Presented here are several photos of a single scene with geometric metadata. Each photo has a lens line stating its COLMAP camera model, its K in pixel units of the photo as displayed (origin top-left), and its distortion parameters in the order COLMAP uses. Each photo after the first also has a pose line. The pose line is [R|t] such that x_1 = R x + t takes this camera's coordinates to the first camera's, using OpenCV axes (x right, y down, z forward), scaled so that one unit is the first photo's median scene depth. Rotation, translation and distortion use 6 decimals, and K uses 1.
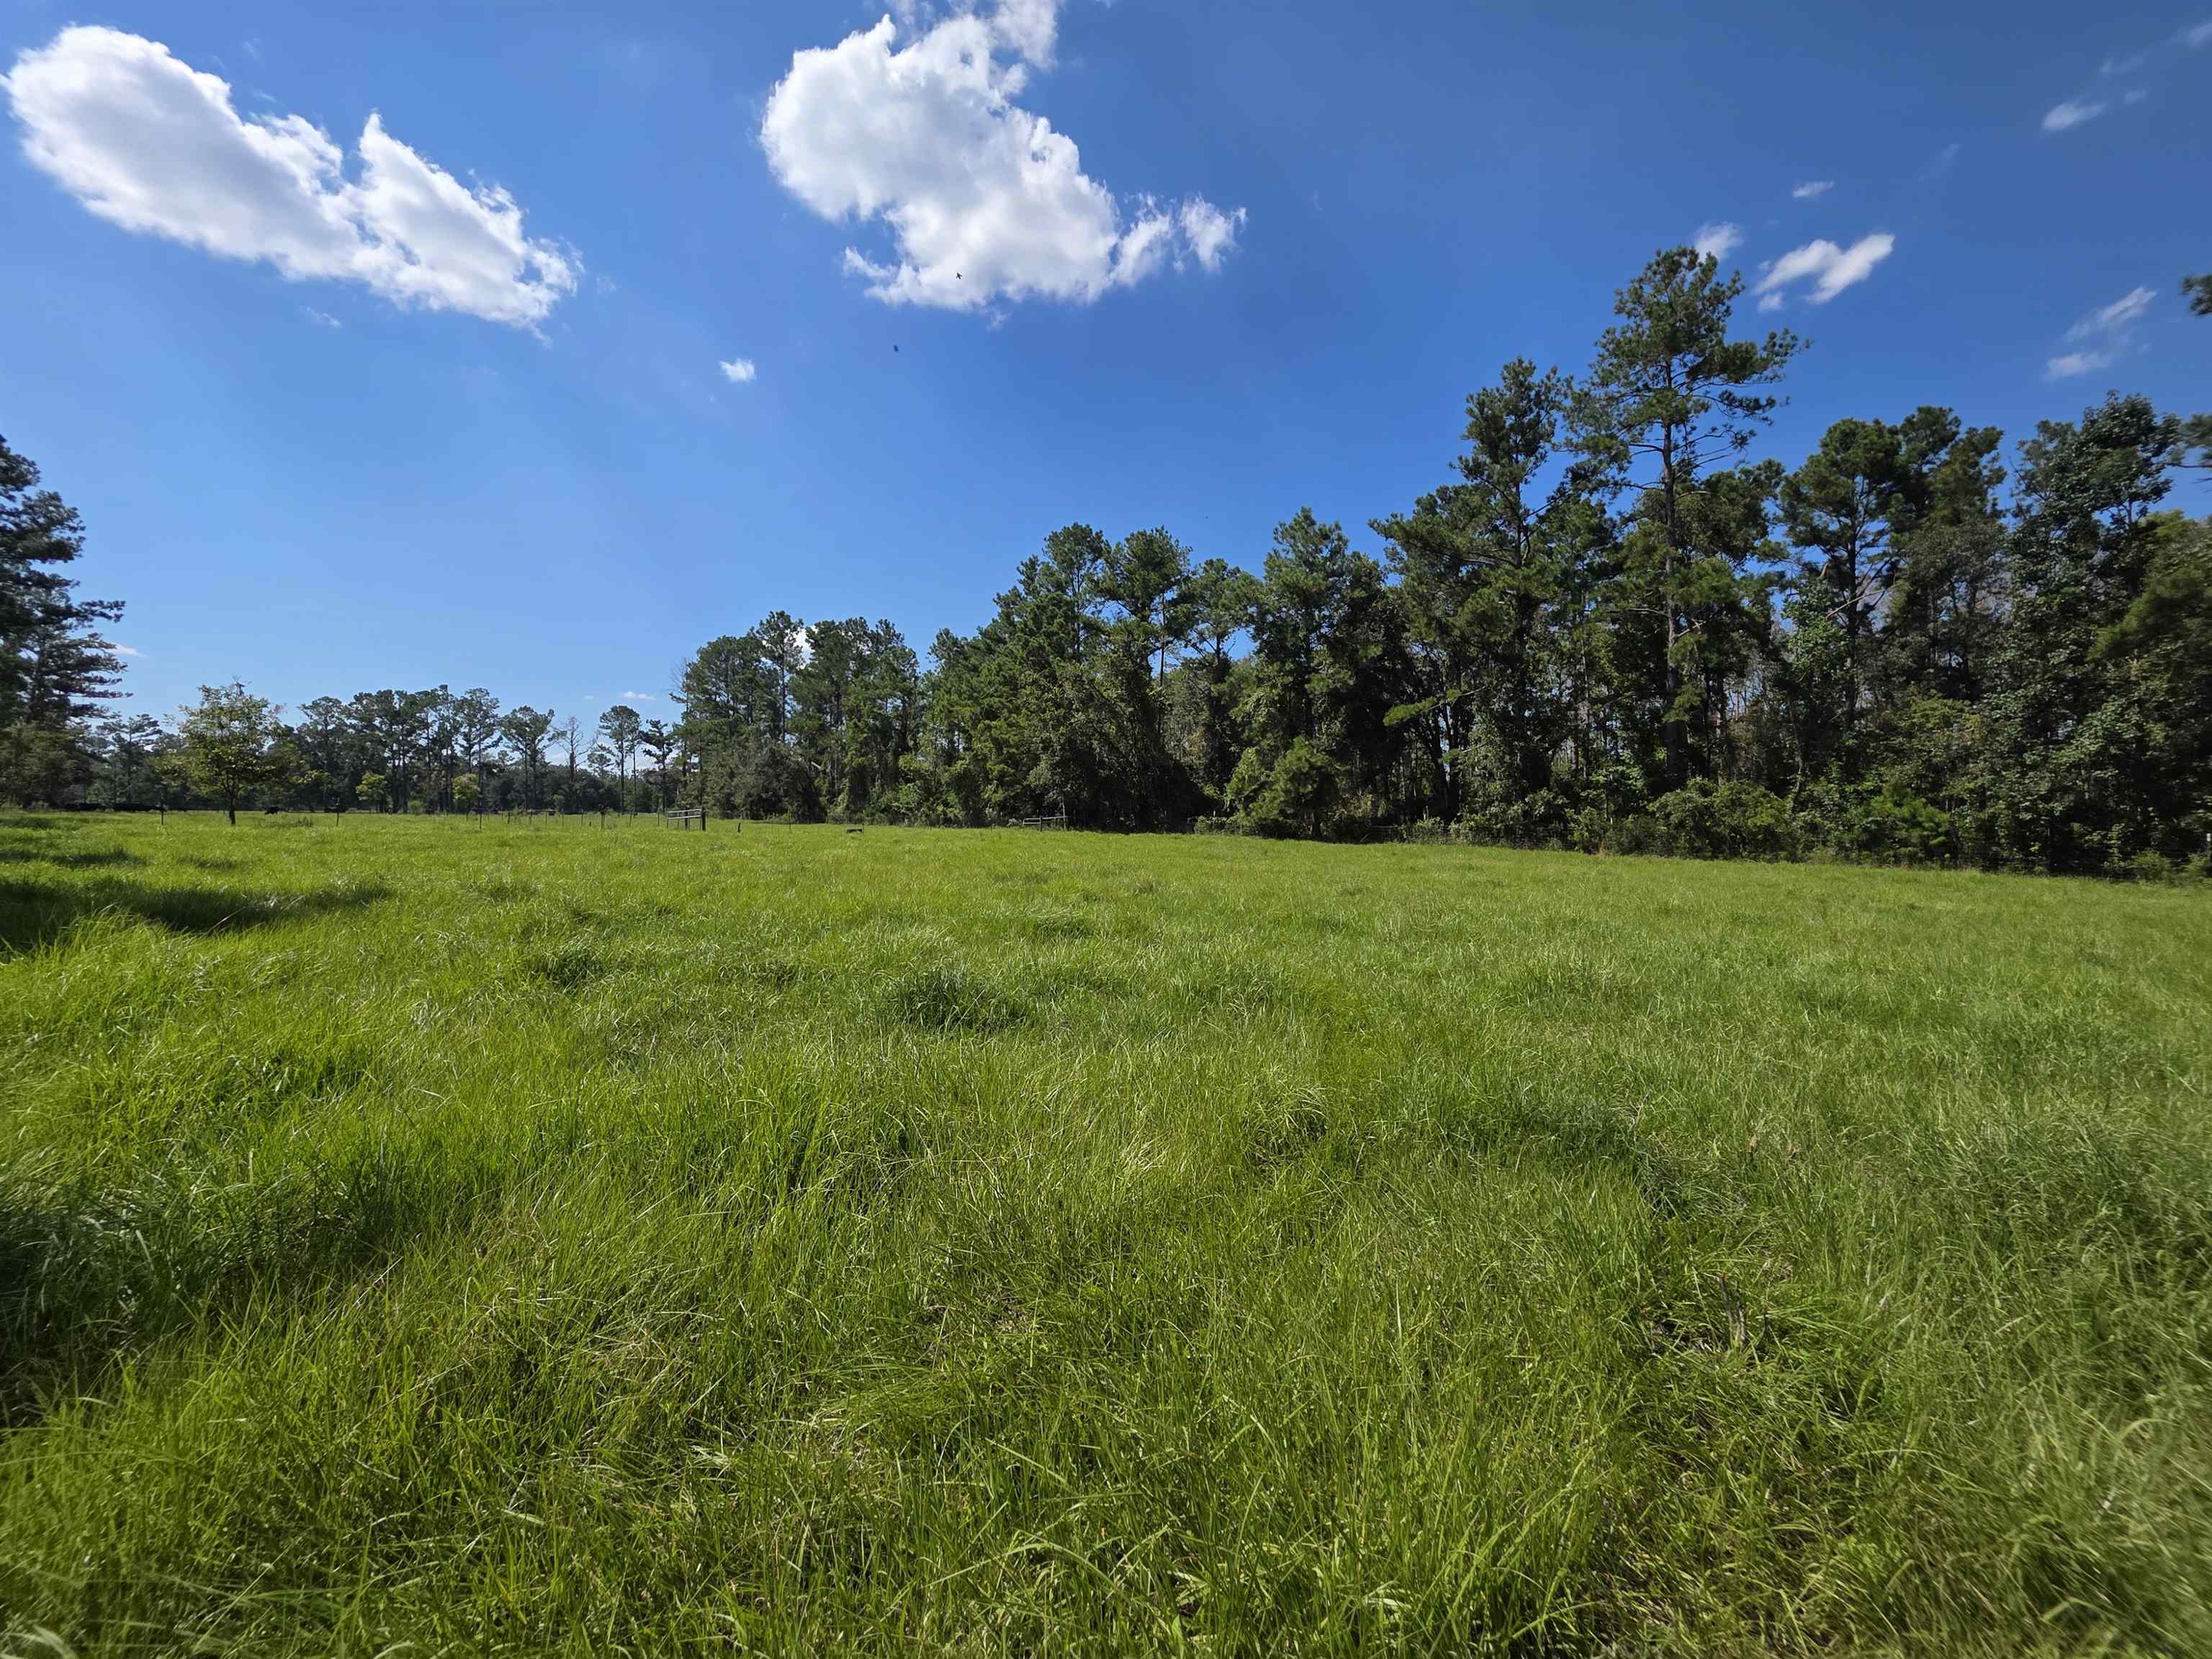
lens RADIAL K [[878.1, 0, 1153.1], [0, 878.1, 852.2], [0, 0, 1]] dist [0.000051, -0.000509]
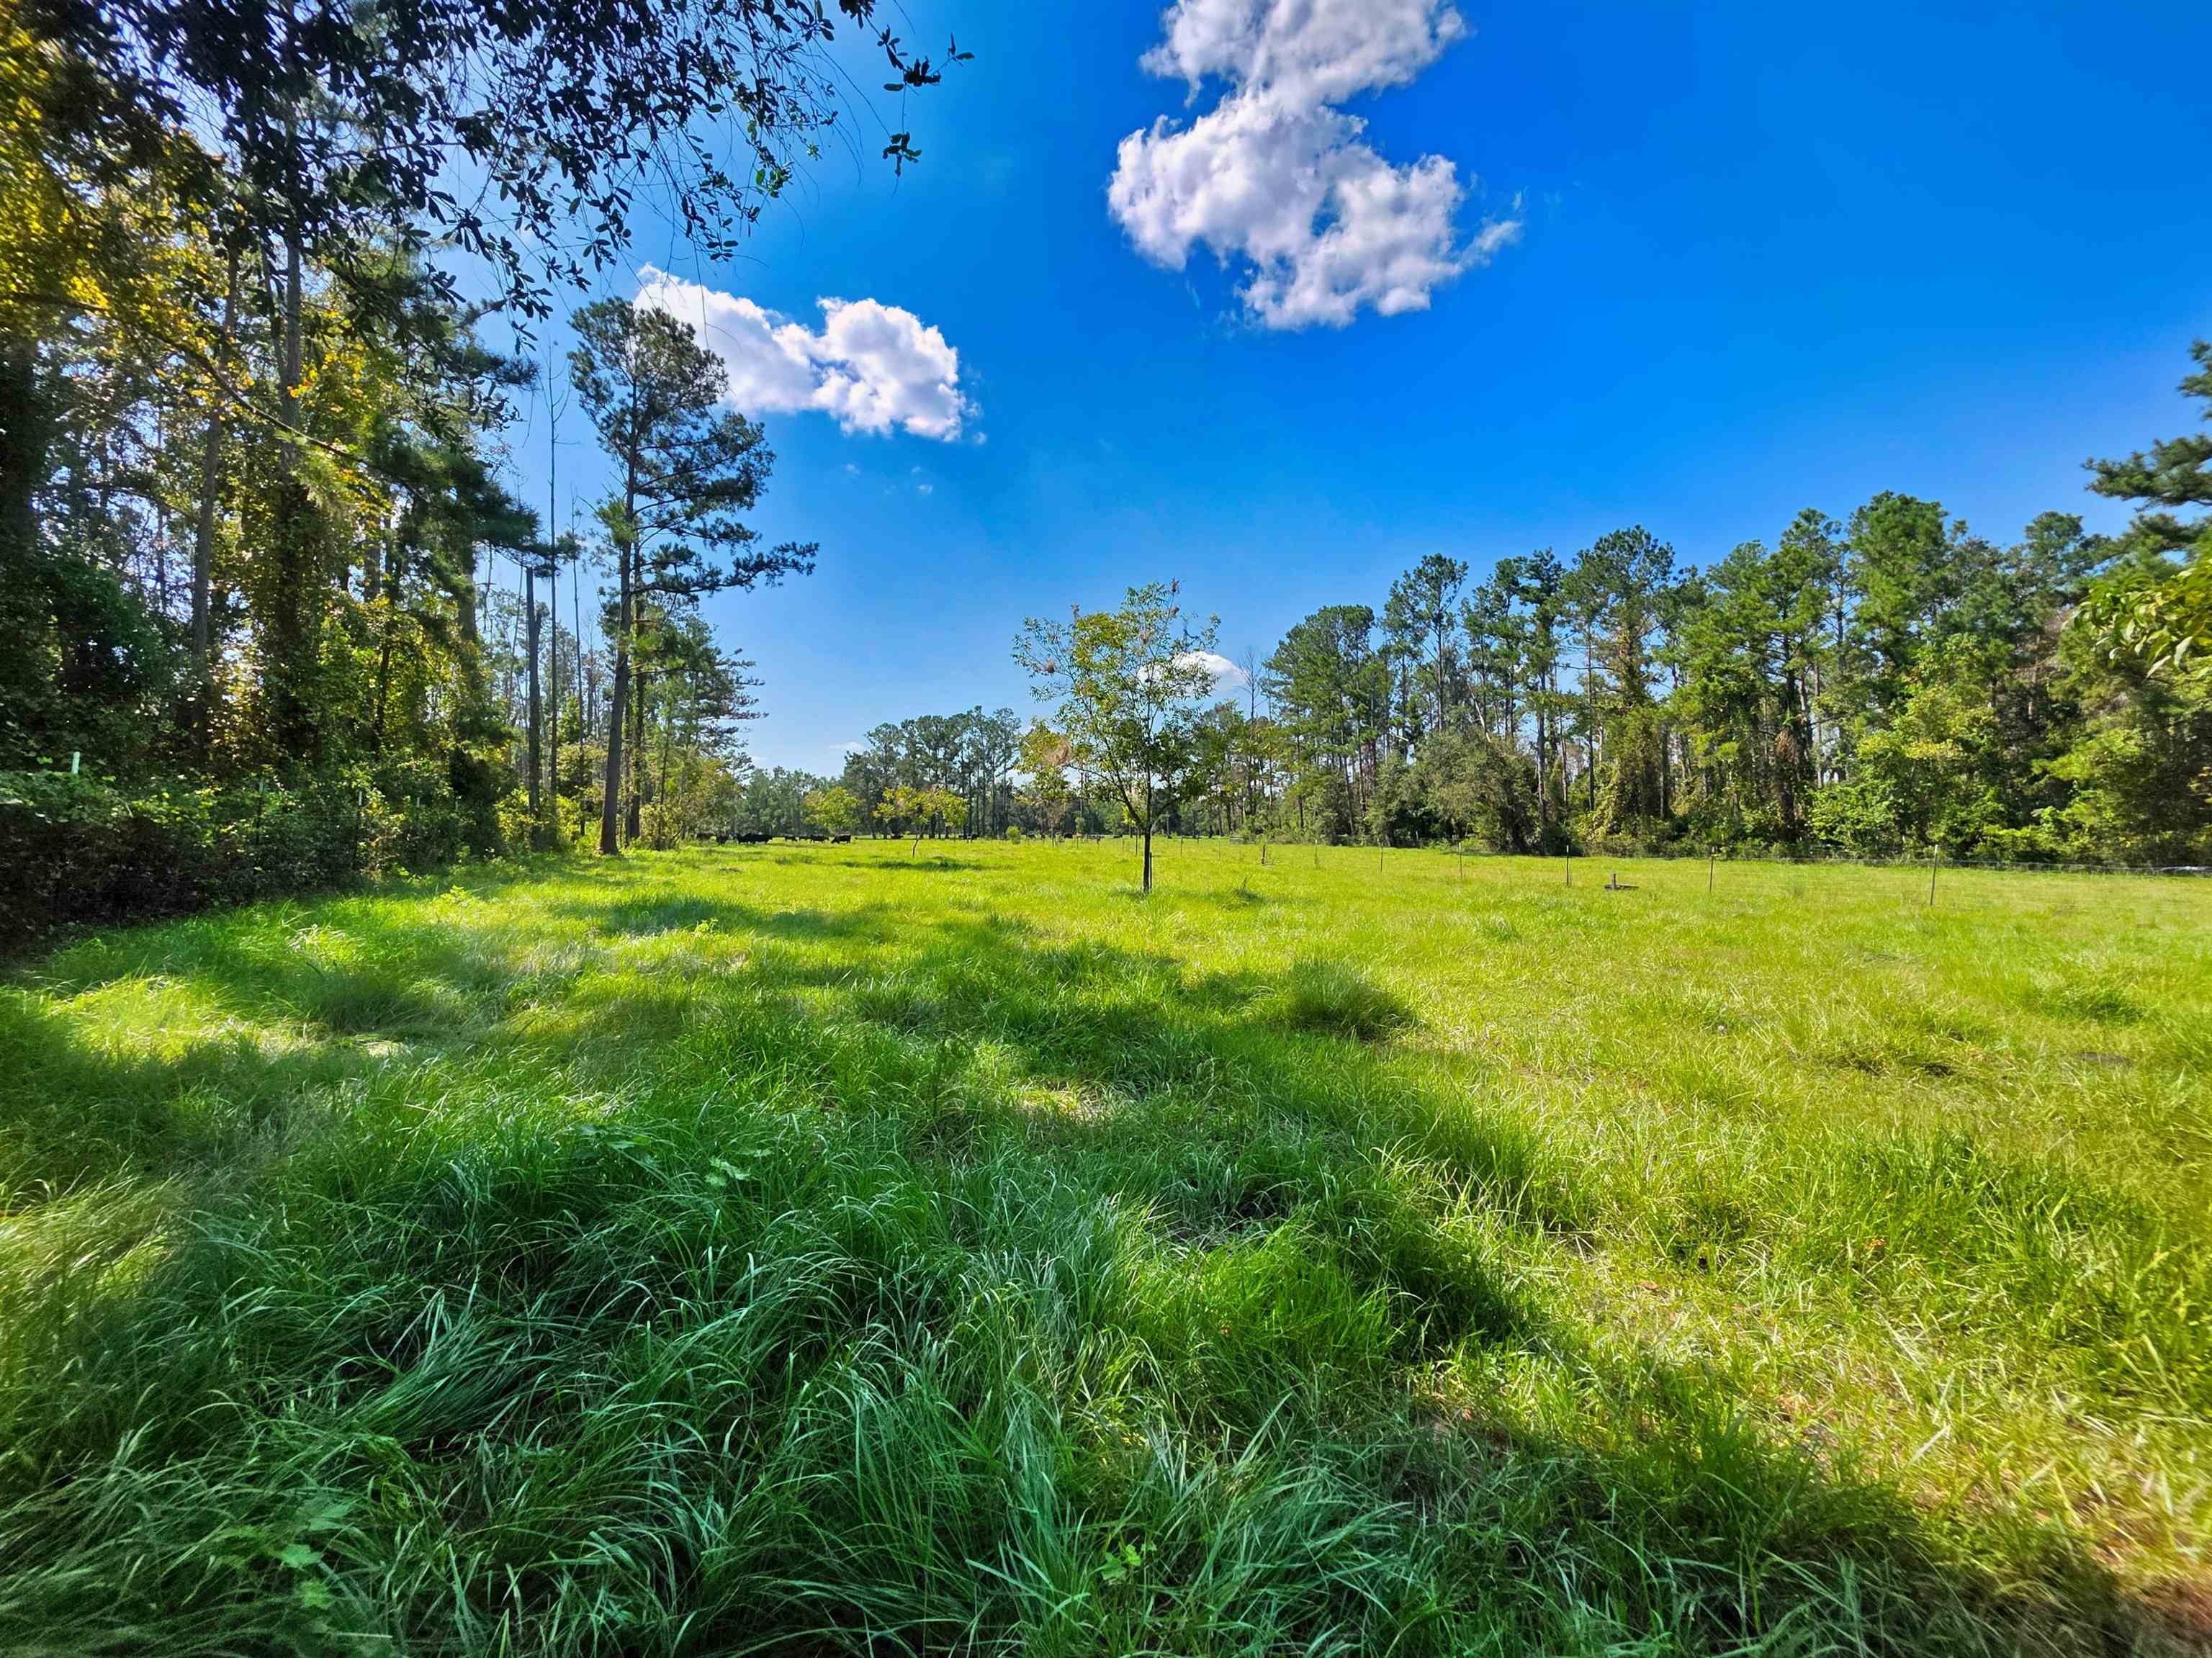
lens RADIAL K [[878.0, 0, 1125.1], [0, 878.0, 833.4], [0, 0, 1]] dist [0.000051, -0.000509]
pose [[0.914051, -0.010428, -0.405464, -0.606975], [-0.006092, 0.999204, -0.039433, -0.034662], [0.405553, 0.038514, 0.913260, 0.435547]]
